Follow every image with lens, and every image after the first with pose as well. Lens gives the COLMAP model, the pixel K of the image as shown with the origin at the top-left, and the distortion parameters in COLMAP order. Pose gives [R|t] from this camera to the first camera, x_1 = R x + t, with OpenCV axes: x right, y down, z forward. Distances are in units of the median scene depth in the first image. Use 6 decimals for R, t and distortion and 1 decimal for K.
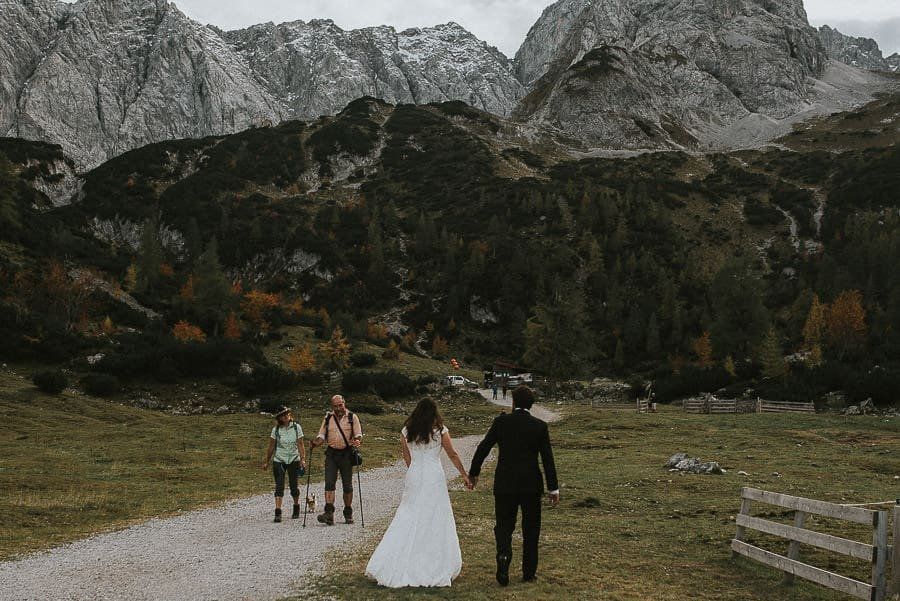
lens RADIAL K [[1139.5, 0, 451.7], [0, 1139.5, 344.2], [0, 0, 1]] dist [-0.056855, 0.026834]
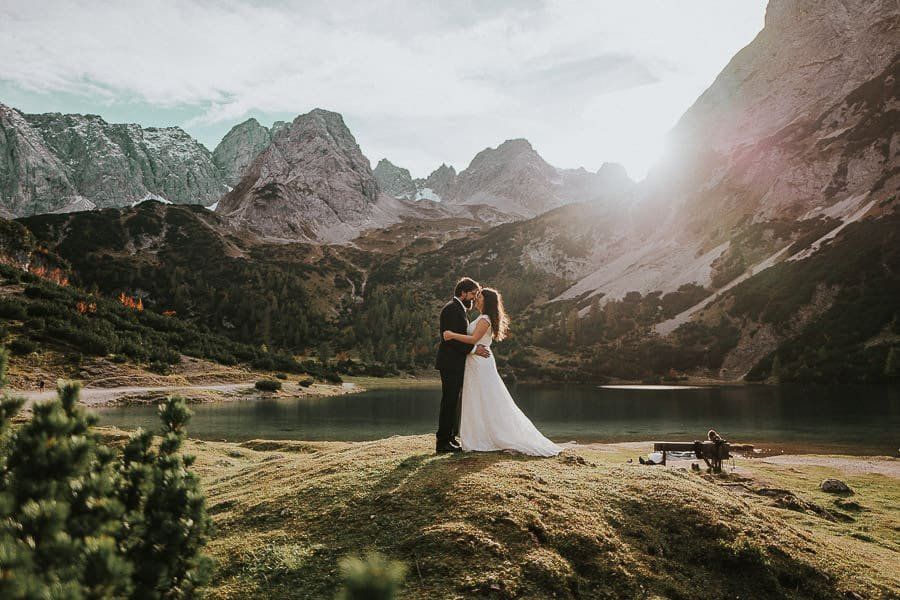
lens RADIAL K [[682.8, 0, 449.6], [0, 682.8, 314.3], [0, 0, 1]] dist [0.001093, 0.008517]
pose [[0.914712, 0.043904, 0.401714, -0.078883], [-0.044381, 0.998982, -0.008124, -0.034164], [-0.401662, -0.010397, 0.915729, -0.343858]]
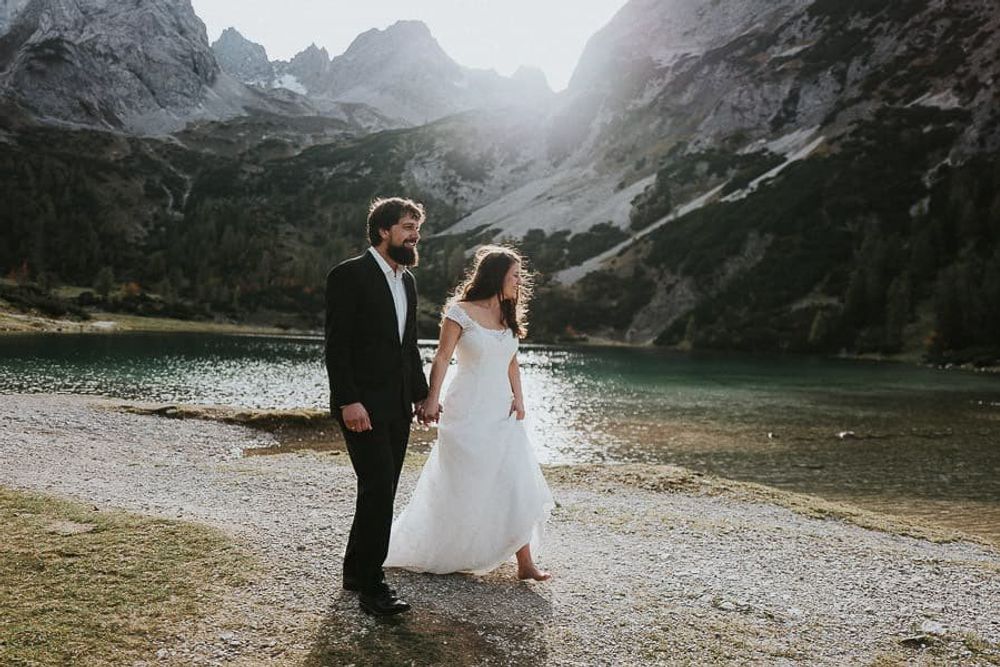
lens RADIAL K [[859.0, 0, 482.3], [0, 859.0, 362.6], [0, 0, 1]] dist [-0.007207, 0.063078]
pose [[0.818860, 0.027083, 0.573355, -0.055816], [-0.104981, 0.989104, 0.103212, -0.031161], [-0.564312, -0.144708, 0.812780, -0.332713]]
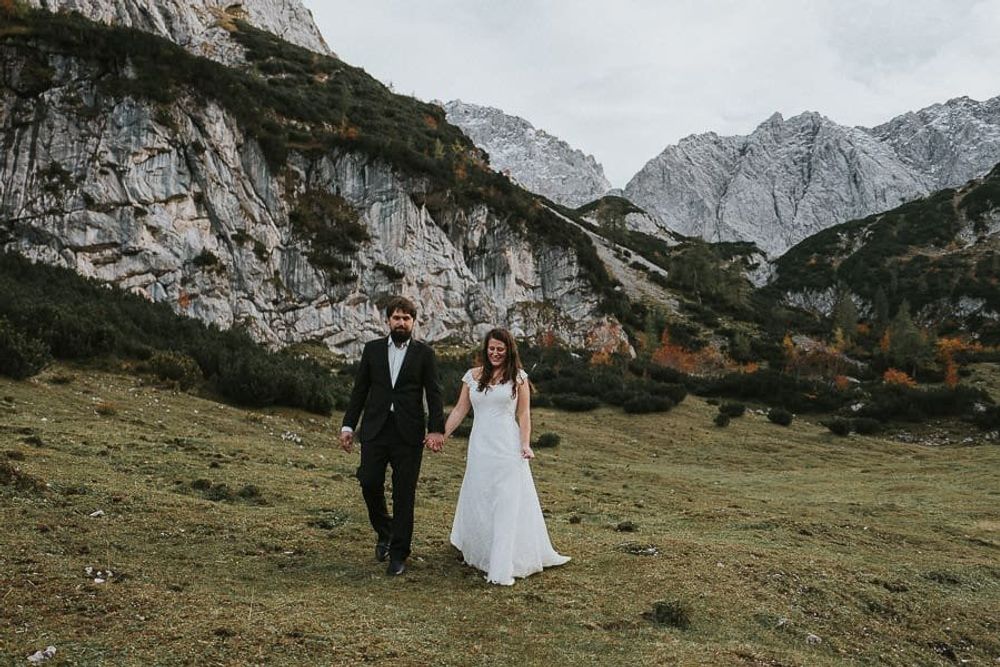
lens RADIAL K [[858.3, 0, 498.5], [0, 858.3, 366.9], [0, 0, 1]] dist [-0.042824, 0.085763]
pose [[0.806791, -0.083482, -0.584909, -0.006650], [0.070993, 0.996493, -0.044302, -0.002740], [0.586556, -0.005782, 0.809888, -0.014326]]
